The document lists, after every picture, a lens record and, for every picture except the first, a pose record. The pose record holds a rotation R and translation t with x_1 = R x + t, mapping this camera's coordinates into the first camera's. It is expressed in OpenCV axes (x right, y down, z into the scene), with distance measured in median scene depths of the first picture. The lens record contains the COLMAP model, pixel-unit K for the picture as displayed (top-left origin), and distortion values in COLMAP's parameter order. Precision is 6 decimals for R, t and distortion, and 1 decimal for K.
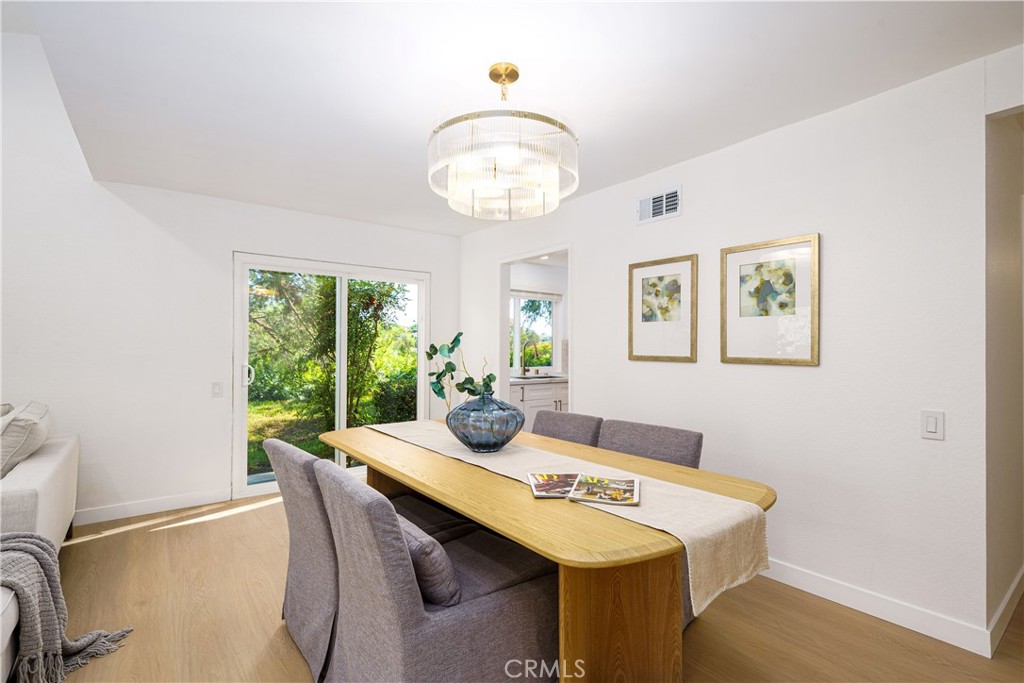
lens RADIAL K [[476.9, 0, 510.1], [0, 476.9, 345.1], [0, 0, 1]] dist [0.000419, -0.000217]
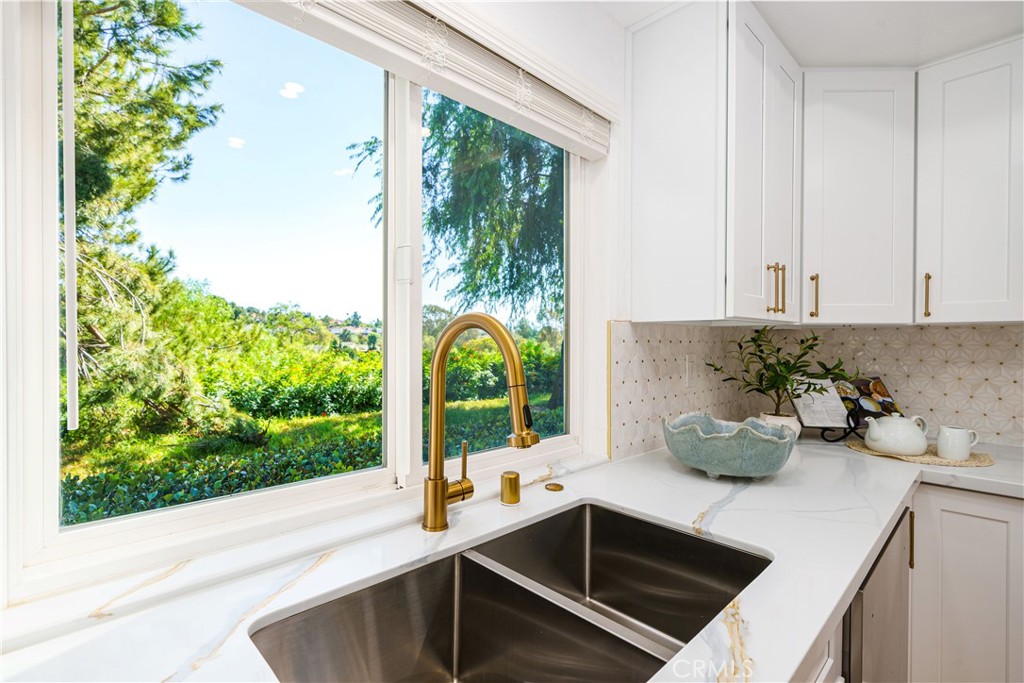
lens RADIAL K [[476.9, 0, 510.1], [0, 476.9, 345.1], [0, 0, 1]] dist [0.000419, -0.000217]
pose [[0.994399, 0.001328, 0.105681, 0.080267], [-0.002422, 0.999945, 0.010224, -0.003227], [-0.105662, -0.010423, 0.994348, 1.804435]]
